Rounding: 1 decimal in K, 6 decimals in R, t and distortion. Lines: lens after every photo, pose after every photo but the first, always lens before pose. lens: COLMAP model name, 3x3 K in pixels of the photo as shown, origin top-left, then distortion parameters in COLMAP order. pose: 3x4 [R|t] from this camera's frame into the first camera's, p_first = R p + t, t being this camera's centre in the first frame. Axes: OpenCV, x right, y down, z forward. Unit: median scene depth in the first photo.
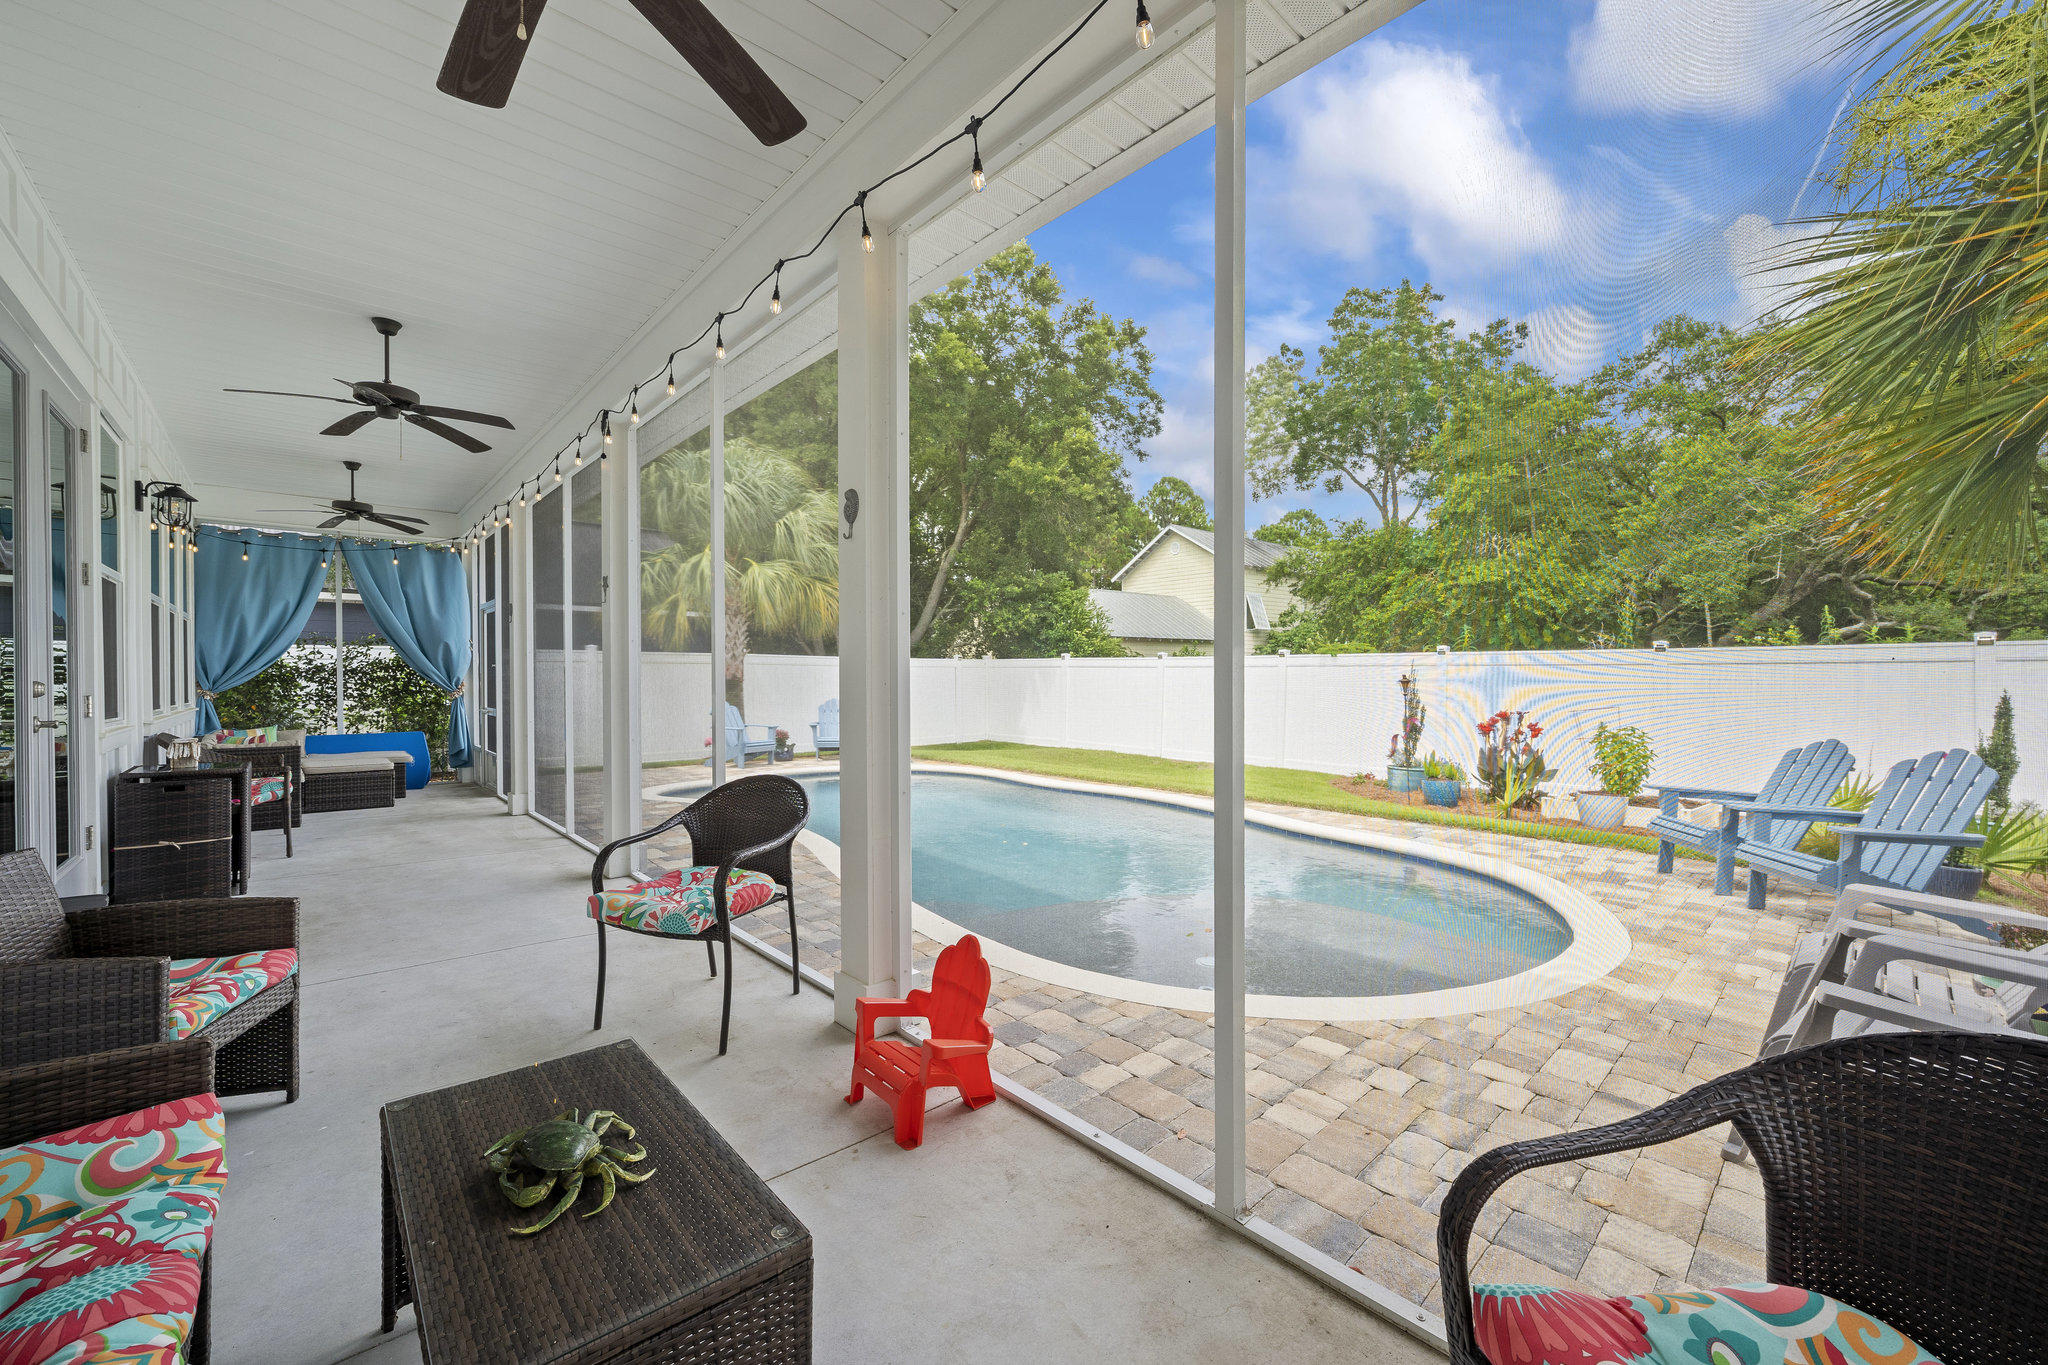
lens RADIAL K [[826.0, 0, 1024.0], [0, 826.0, 682.5], [0, 0, 1]] dist [-0.000008, 0.000013]
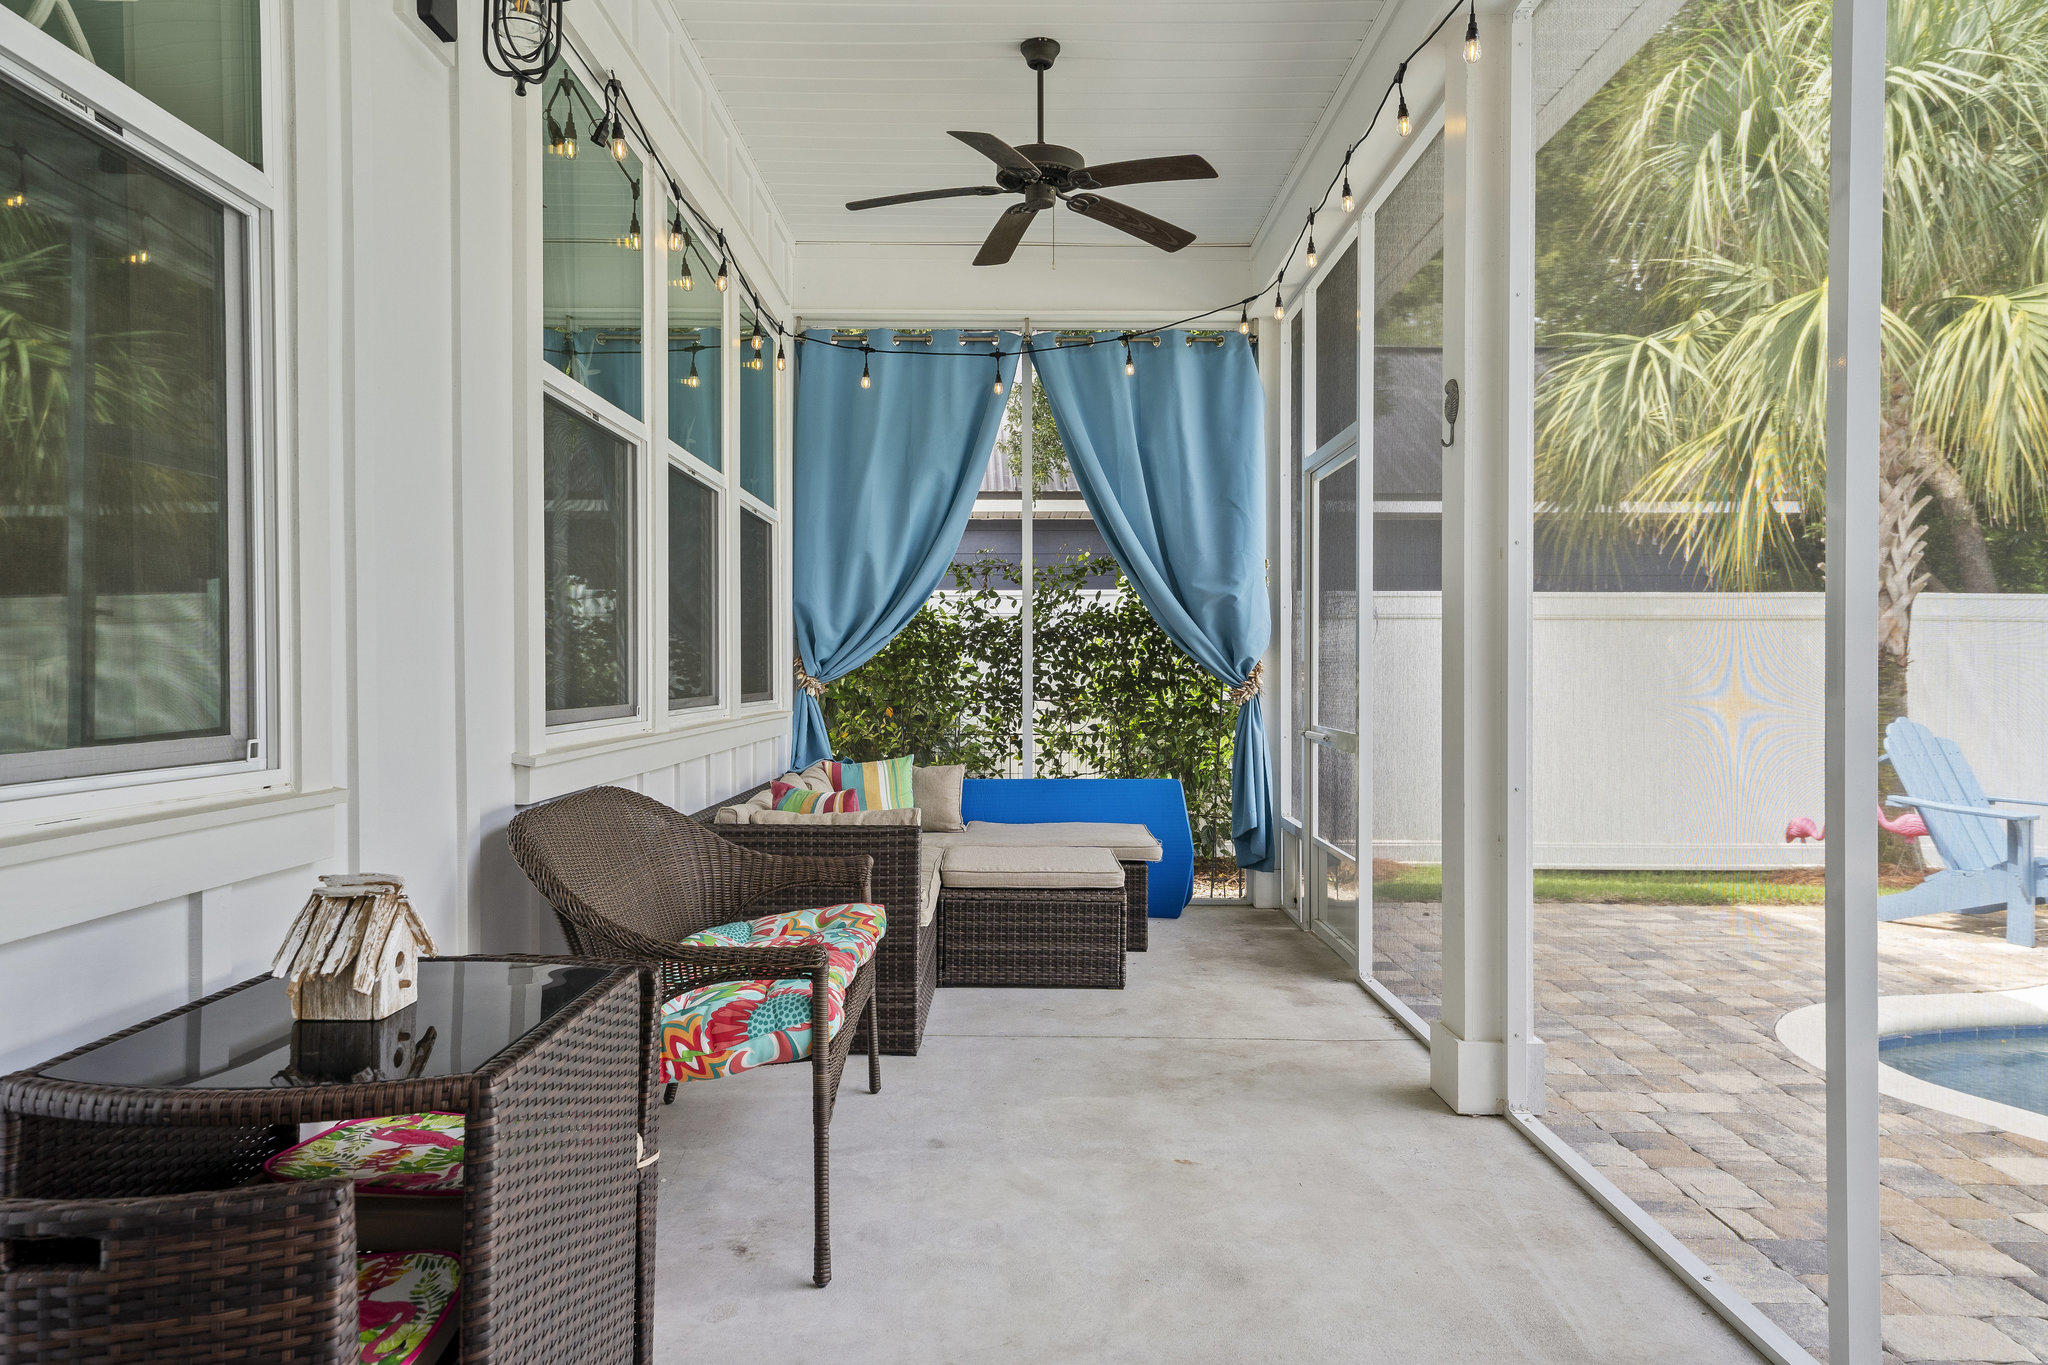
lens RADIAL K [[1421.3, 0, 1024.0], [0, 1421.3, 682.5], [0, 0, 1]] dist [0.070865, 0.000041]
pose [[0.804001, 0.007478, -0.594580, -0.358894], [-0.003825, 0.999965, 0.007405, 0.006102], [0.594615, -0.003680, 0.804002, 0.365826]]
